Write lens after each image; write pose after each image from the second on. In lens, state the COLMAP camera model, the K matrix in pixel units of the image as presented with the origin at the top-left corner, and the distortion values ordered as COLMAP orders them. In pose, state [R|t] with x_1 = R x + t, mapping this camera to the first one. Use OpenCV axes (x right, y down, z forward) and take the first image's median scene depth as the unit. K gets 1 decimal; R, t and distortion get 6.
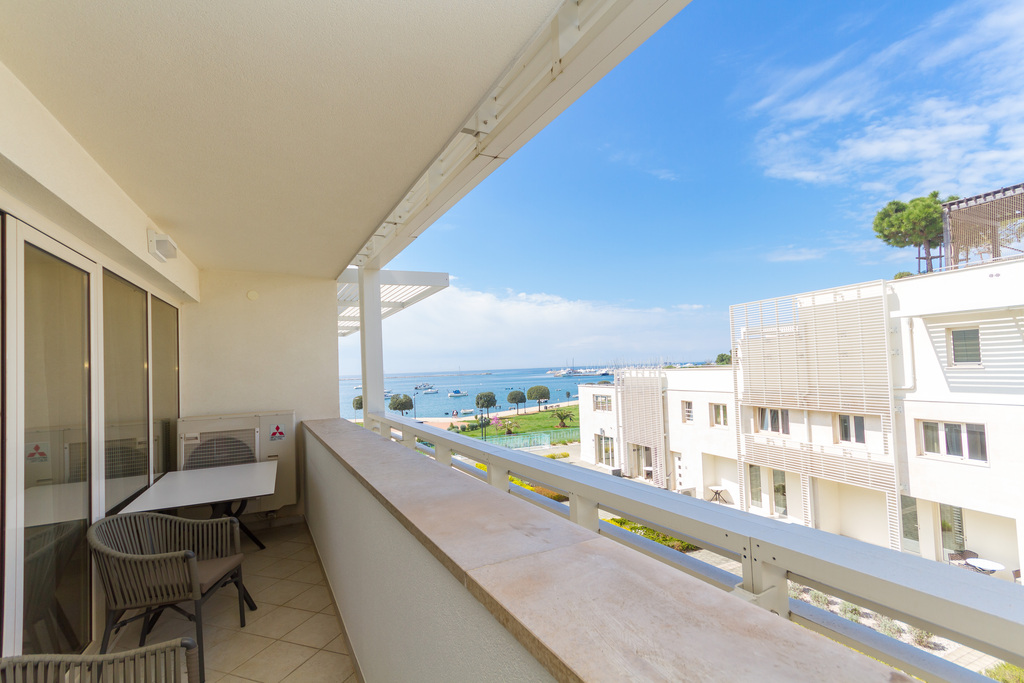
lens RADIAL K [[472.6, 0, 515.3], [0, 472.6, 350.9], [0, 0, 1]] dist [0.005002, 0.000124]
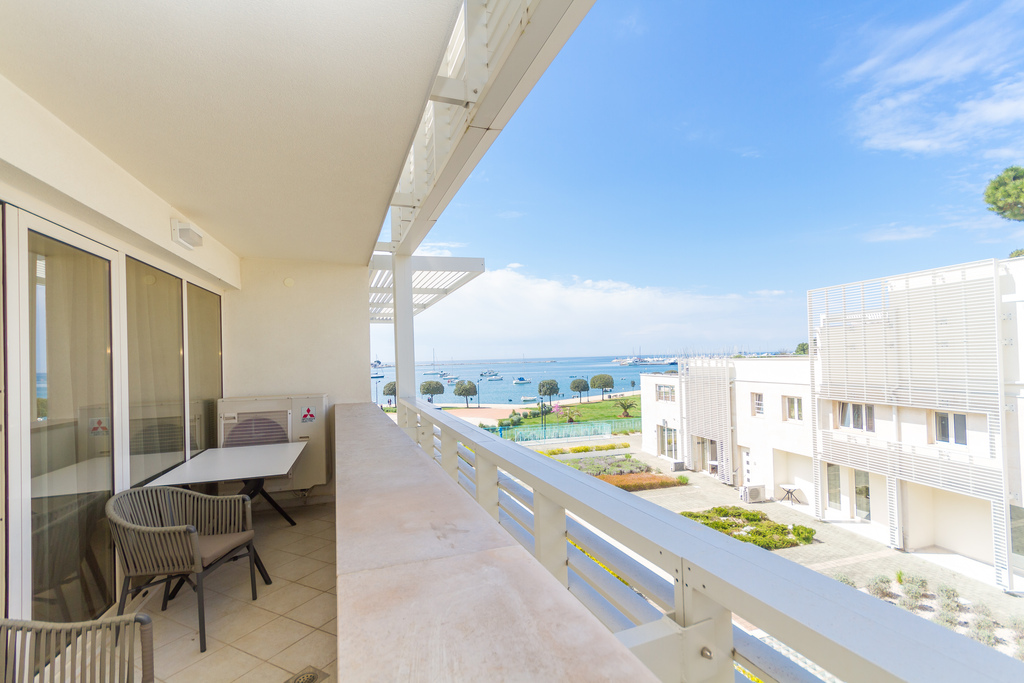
lens RADIAL K [[472.6, 0, 515.3], [0, 472.6, 350.9], [0, 0, 1]] dist [0.005002, 0.000124]
pose [[0.990530, 0.008853, -0.137010, 0.016820], [-0.005311, 0.999643, 0.026191, 0.000637], [0.137193, -0.025215, 0.990223, 0.007935]]
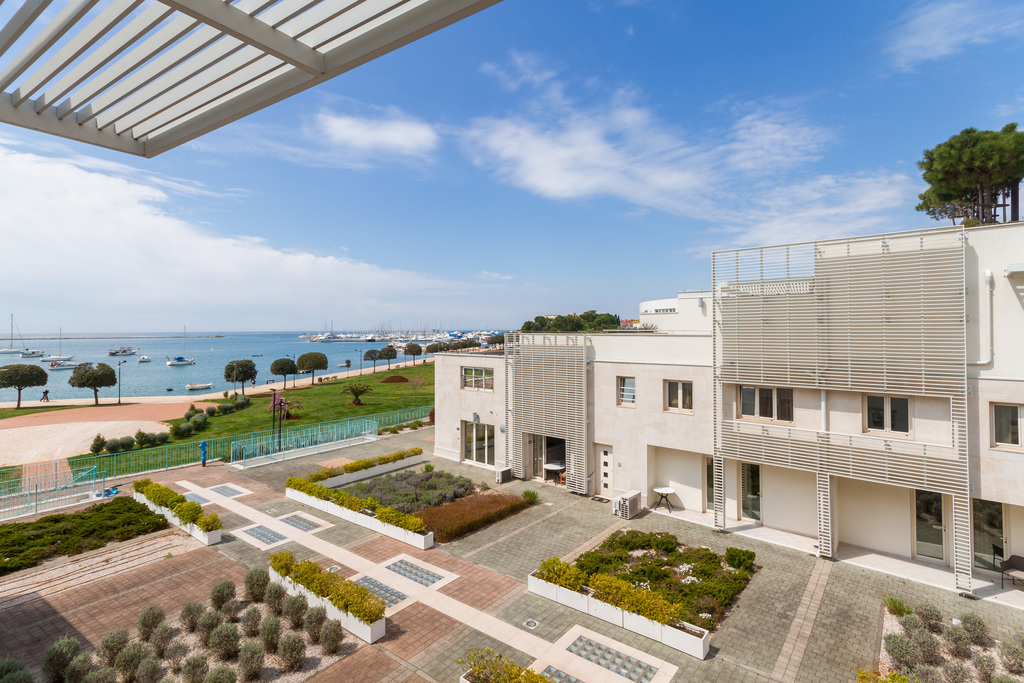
lens RADIAL K [[498.0, 0, 500.4], [0, 498.0, 323.6], [0, 0, 1]] dist [0.006615, 0.000944]
pose [[0.891310, 0.037941, 0.451804, -0.186606], [-0.044423, 0.999006, 0.003743, 0.029078], [-0.451213, -0.023407, 0.892109, 0.407288]]
